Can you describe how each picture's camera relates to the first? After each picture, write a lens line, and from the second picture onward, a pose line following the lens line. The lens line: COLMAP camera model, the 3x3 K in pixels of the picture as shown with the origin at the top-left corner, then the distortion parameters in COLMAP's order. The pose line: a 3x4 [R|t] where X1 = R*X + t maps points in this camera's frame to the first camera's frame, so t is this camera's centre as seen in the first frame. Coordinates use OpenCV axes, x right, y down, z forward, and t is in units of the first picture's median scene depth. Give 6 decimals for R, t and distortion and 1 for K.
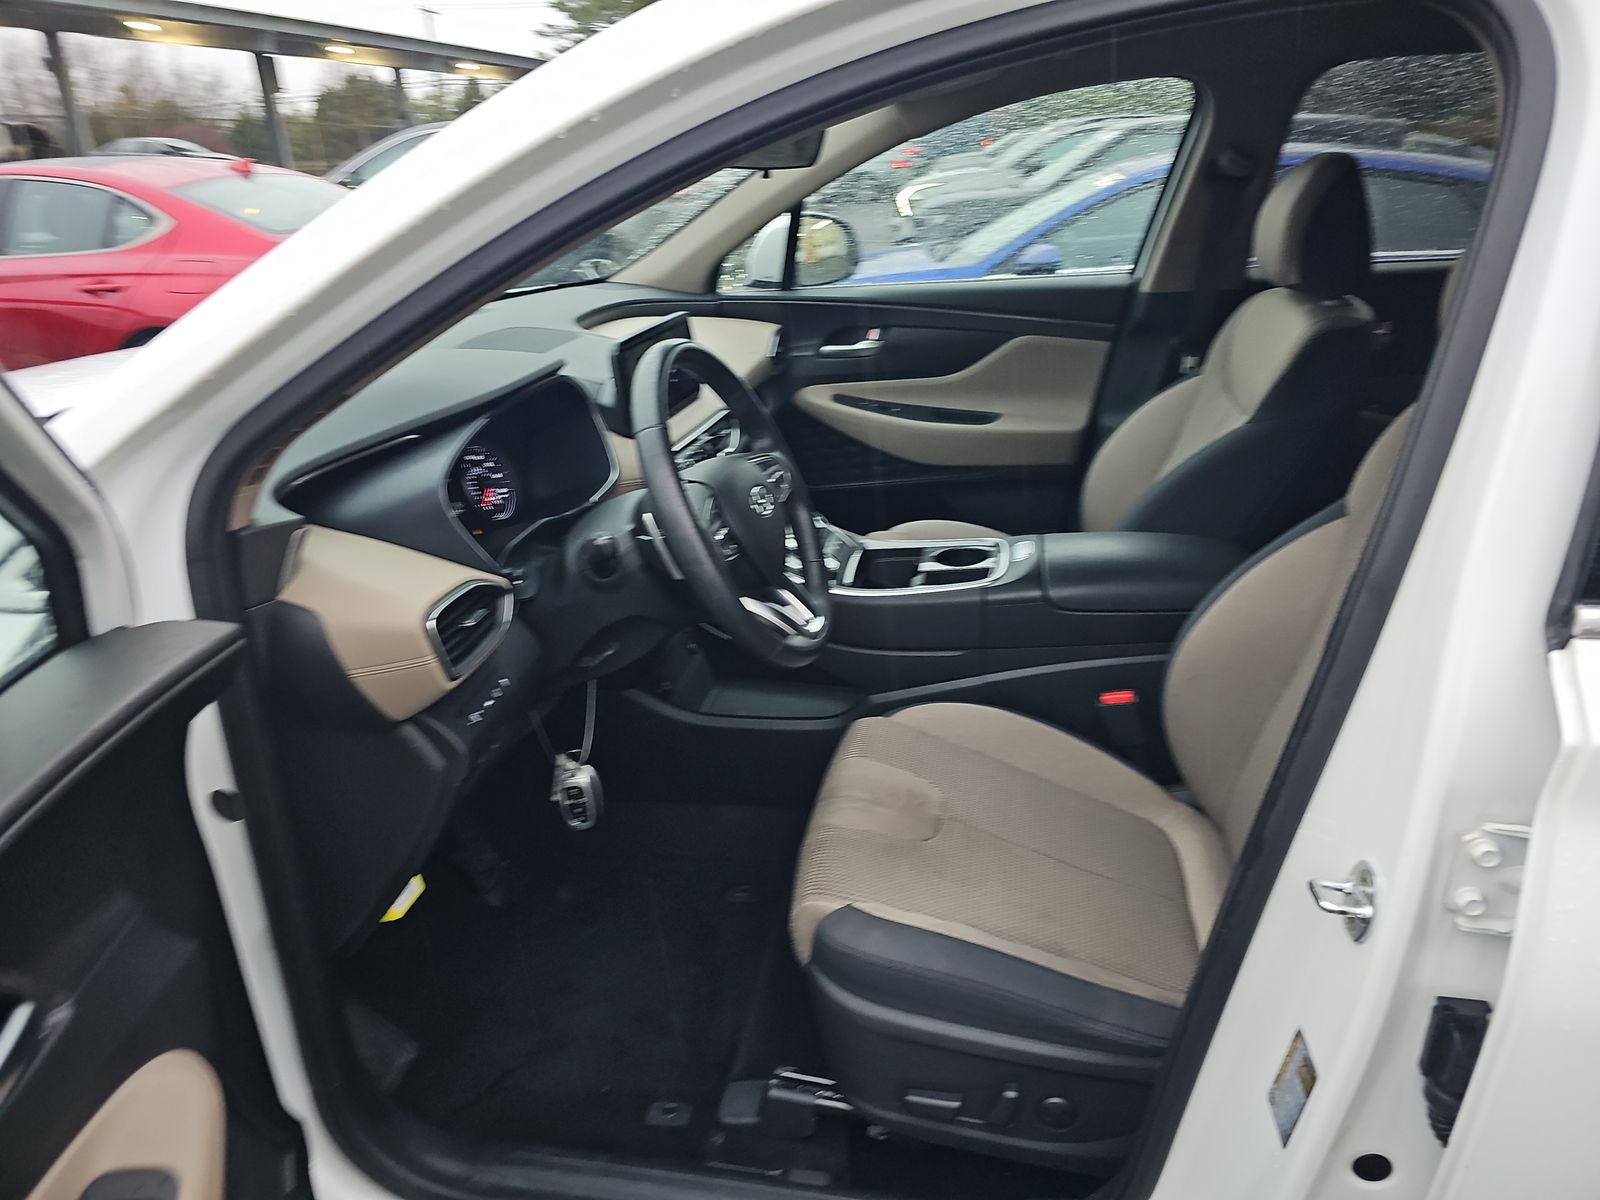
lens RADIAL K [[1089.8, 0, 800.0], [0, 1089.8, 600.0], [0, 0, 1]] dist [0.057792, -0.000772]
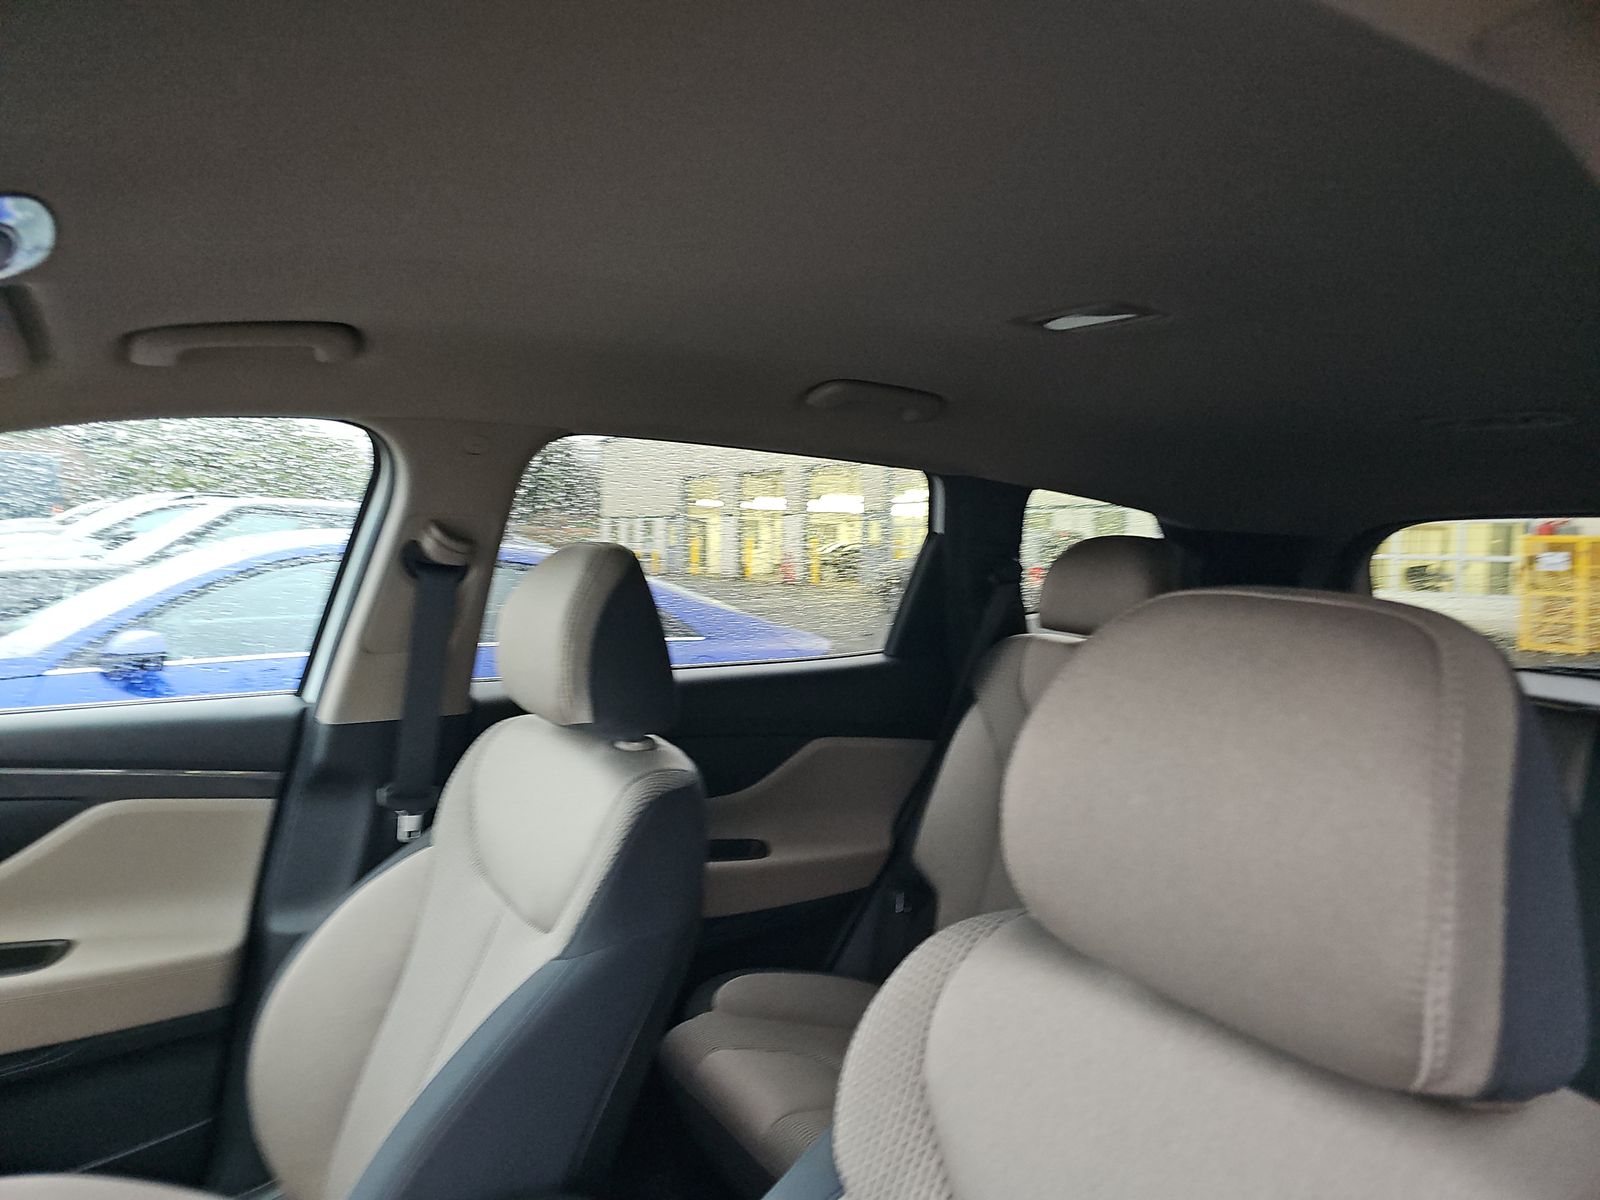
lens RADIAL K [[1089.8, 0, 800.0], [0, 1089.8, 600.0], [0, 0, 1]] dist [0.057792, -0.000772]
pose [[0.737986, -0.005463, 0.674794, 0.079152], [0.220254, 0.947154, -0.233212, -0.132280], [-0.637860, 0.320733, 0.700189, 0.333717]]
